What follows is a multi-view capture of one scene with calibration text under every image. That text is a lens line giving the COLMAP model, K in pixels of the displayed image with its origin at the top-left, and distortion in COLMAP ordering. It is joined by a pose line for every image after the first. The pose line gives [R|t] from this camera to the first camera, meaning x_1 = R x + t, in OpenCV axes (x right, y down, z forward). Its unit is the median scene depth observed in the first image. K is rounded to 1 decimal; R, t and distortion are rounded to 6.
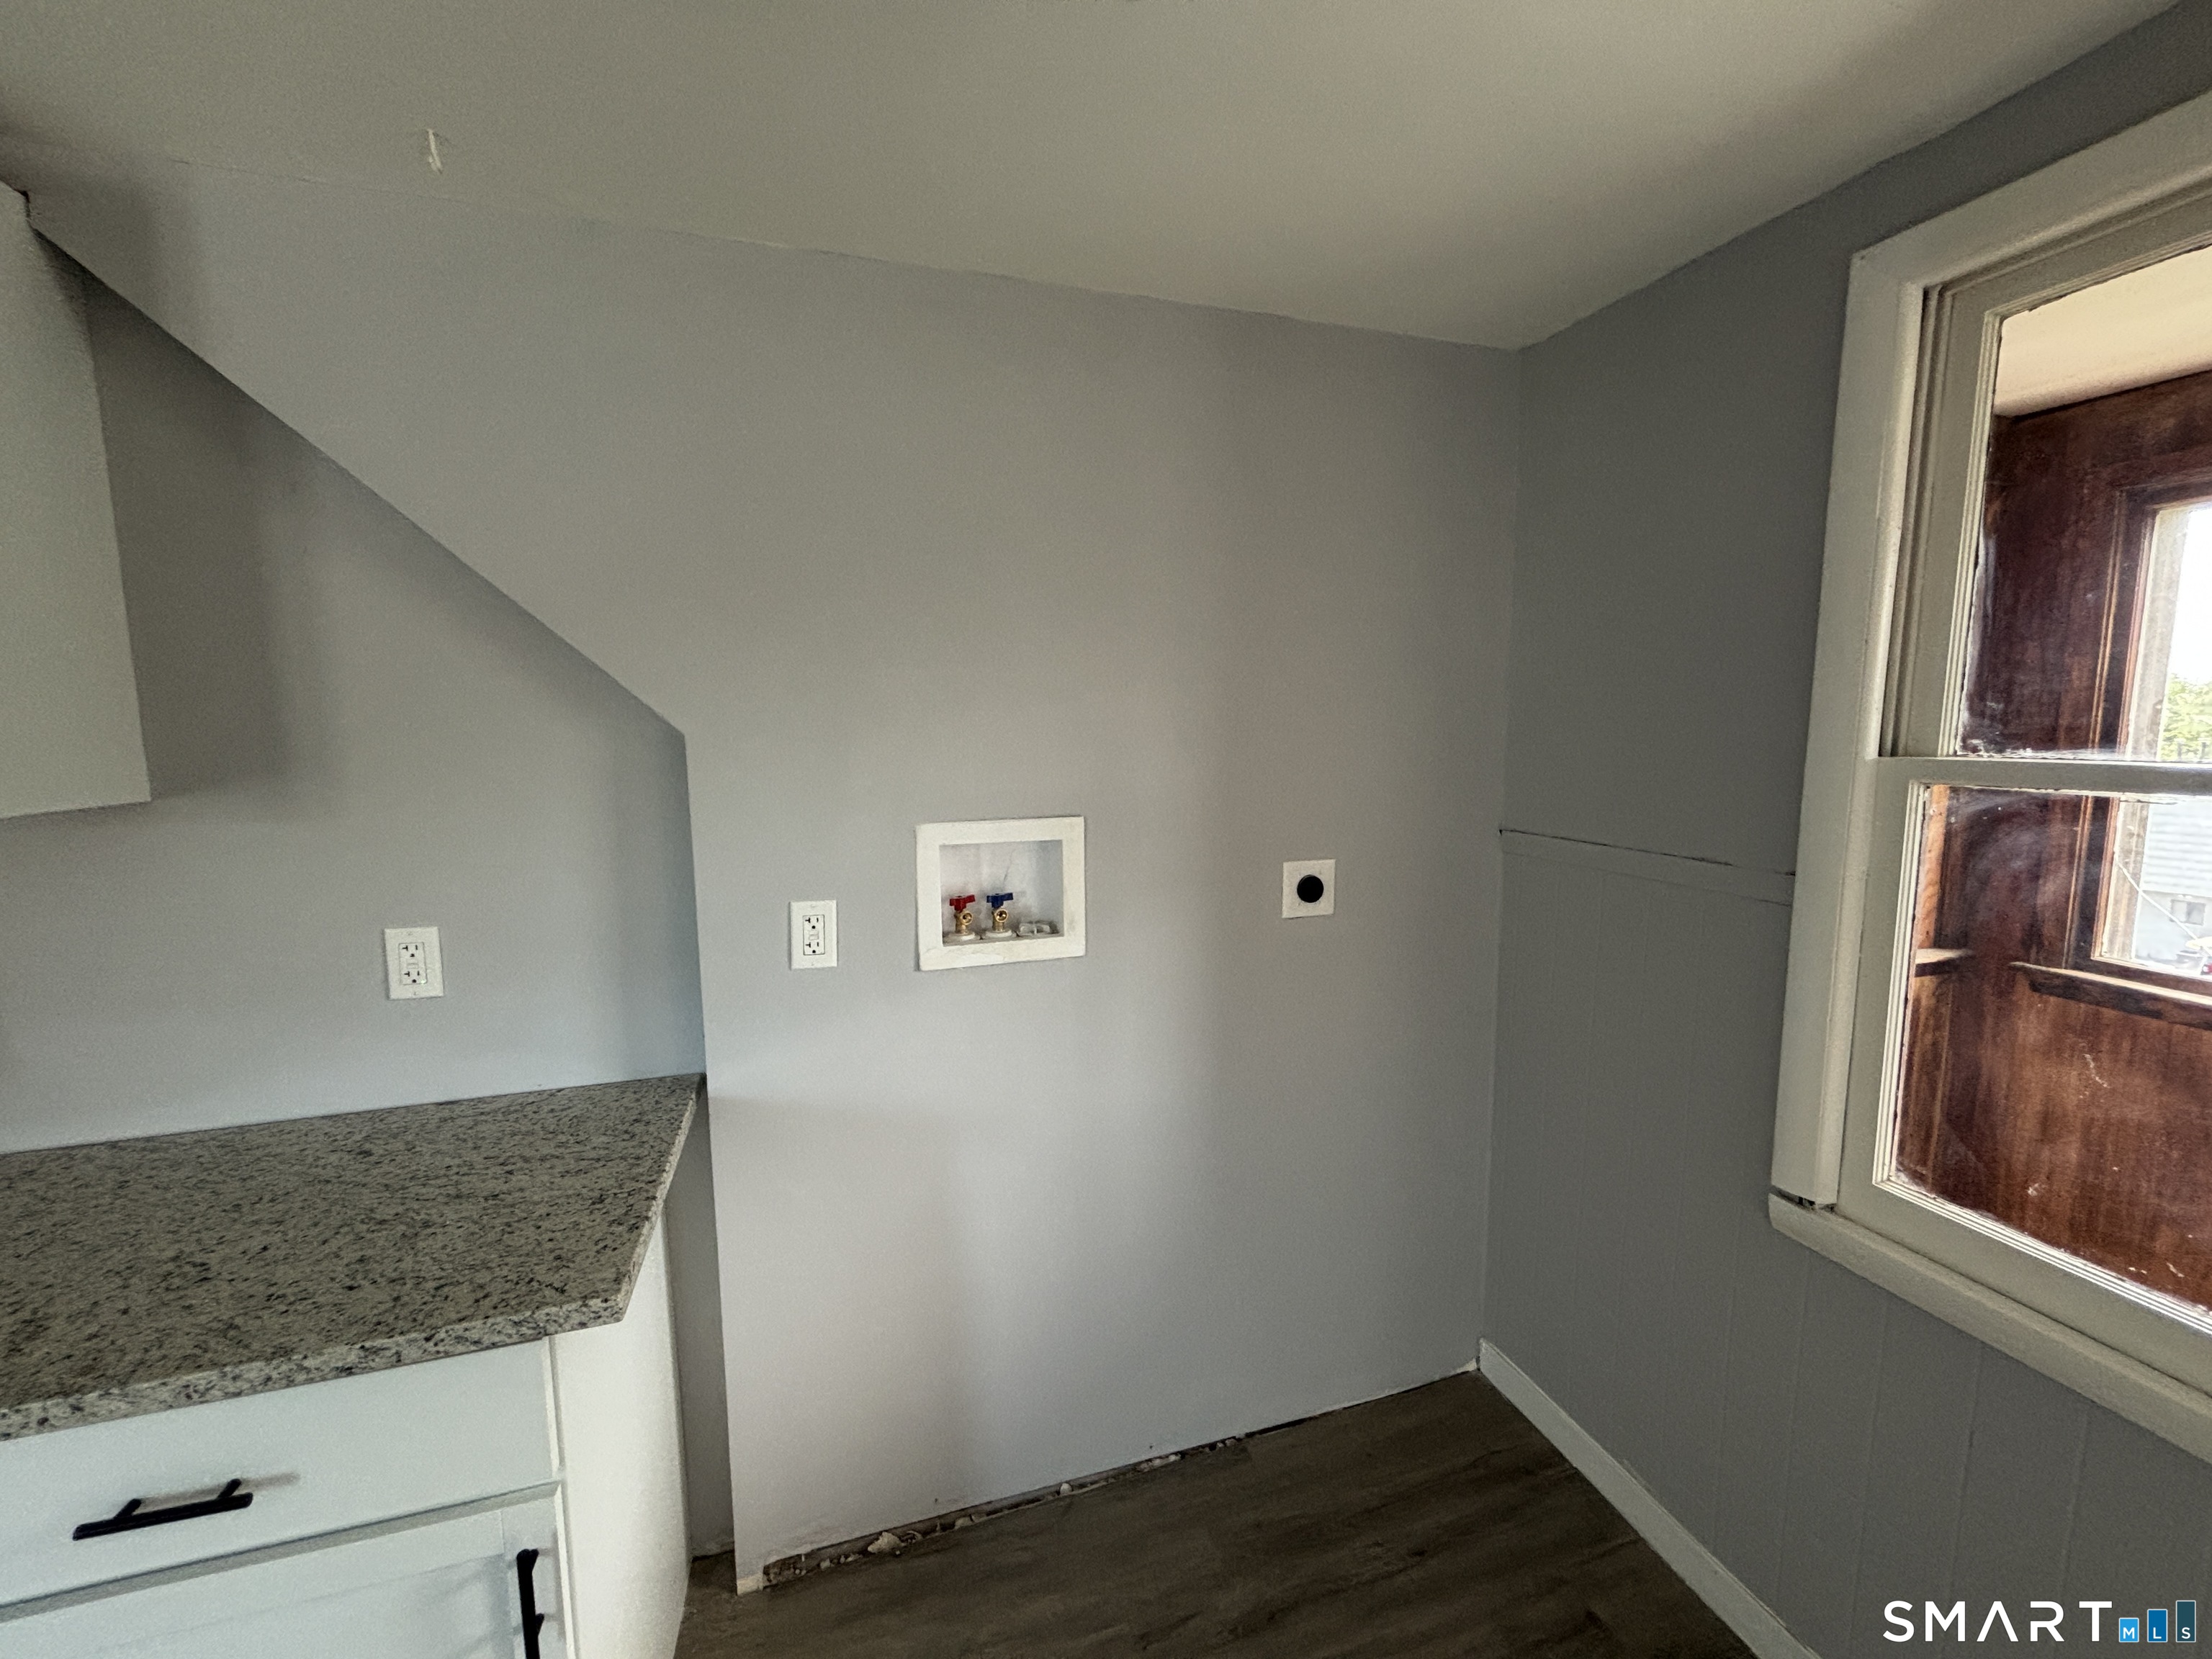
lens RADIAL K [[896.6, 0, 1106.0], [0, 896.6, 829.5], [0, 0, 1]] dist [0.008304, 0.000148]
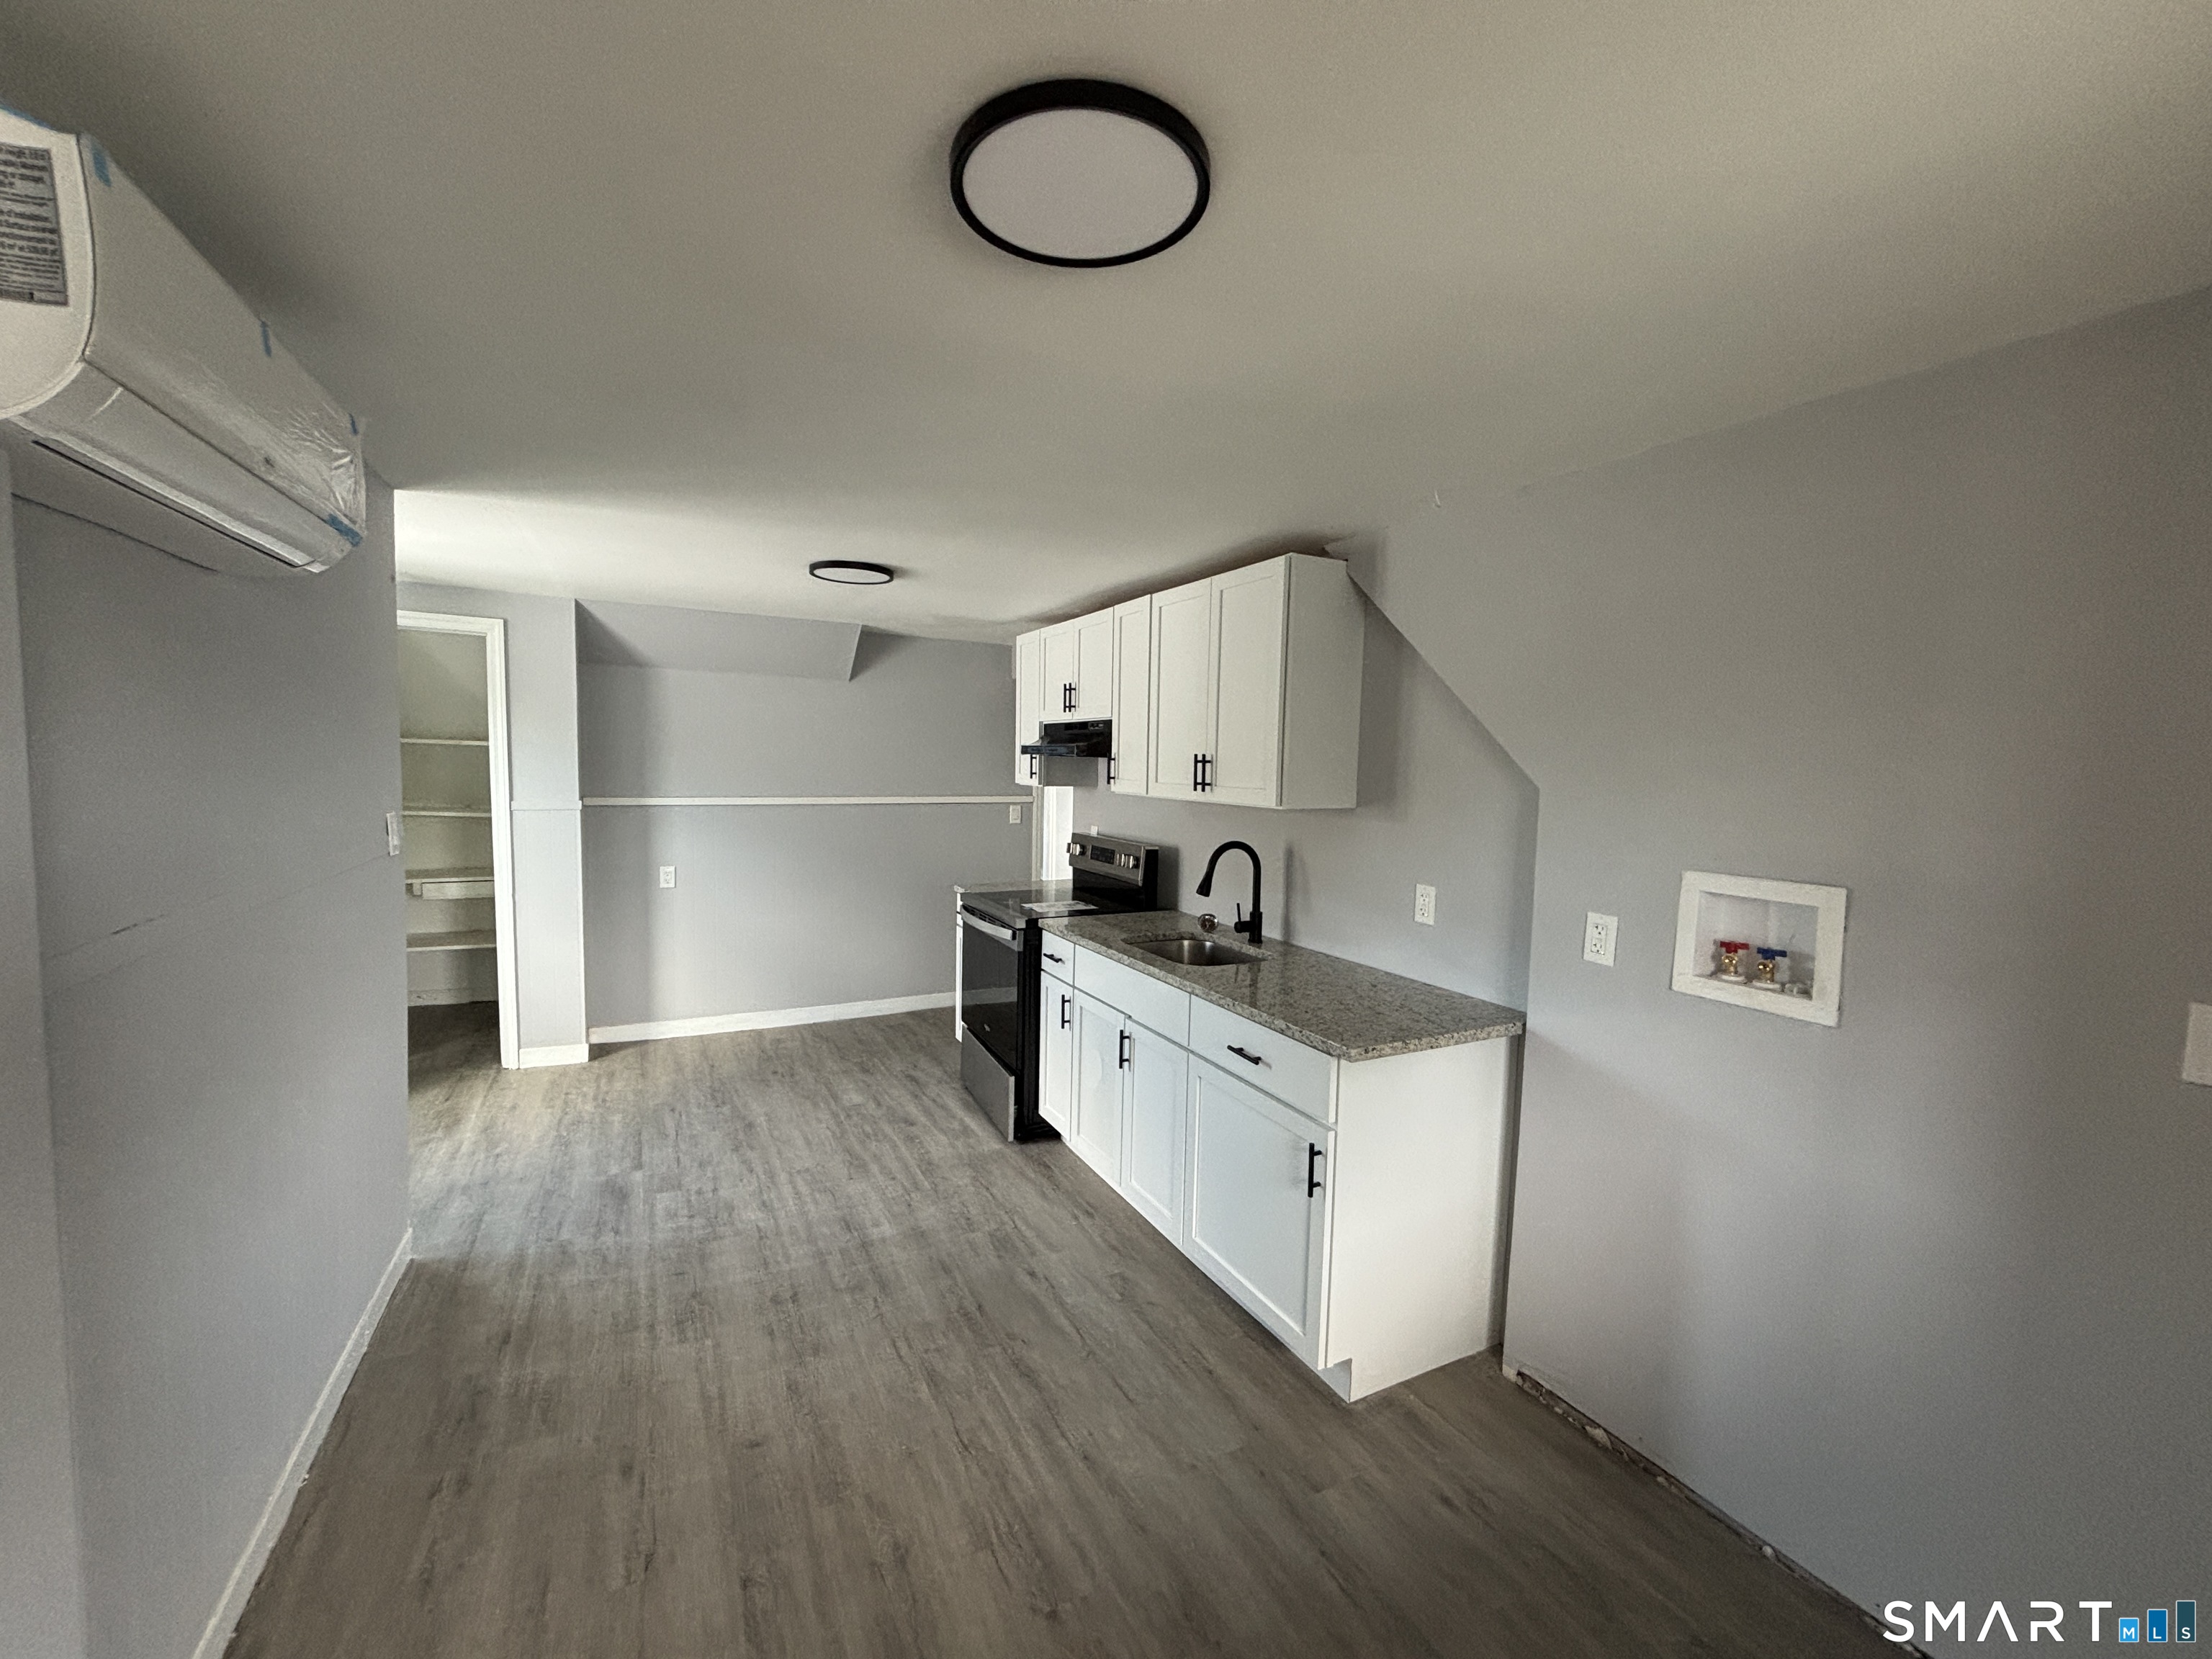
lens RADIAL K [[888.1, 0, 1106.0], [0, 888.1, 829.5], [0, 0, 1]] dist [0.002312, 0.000377]
pose [[0.179703, 0.090445, -0.979554, 0.835260], [-0.139942, 0.987988, 0.065551, -0.030522], [0.973716, 0.125301, 0.190201, -0.012656]]
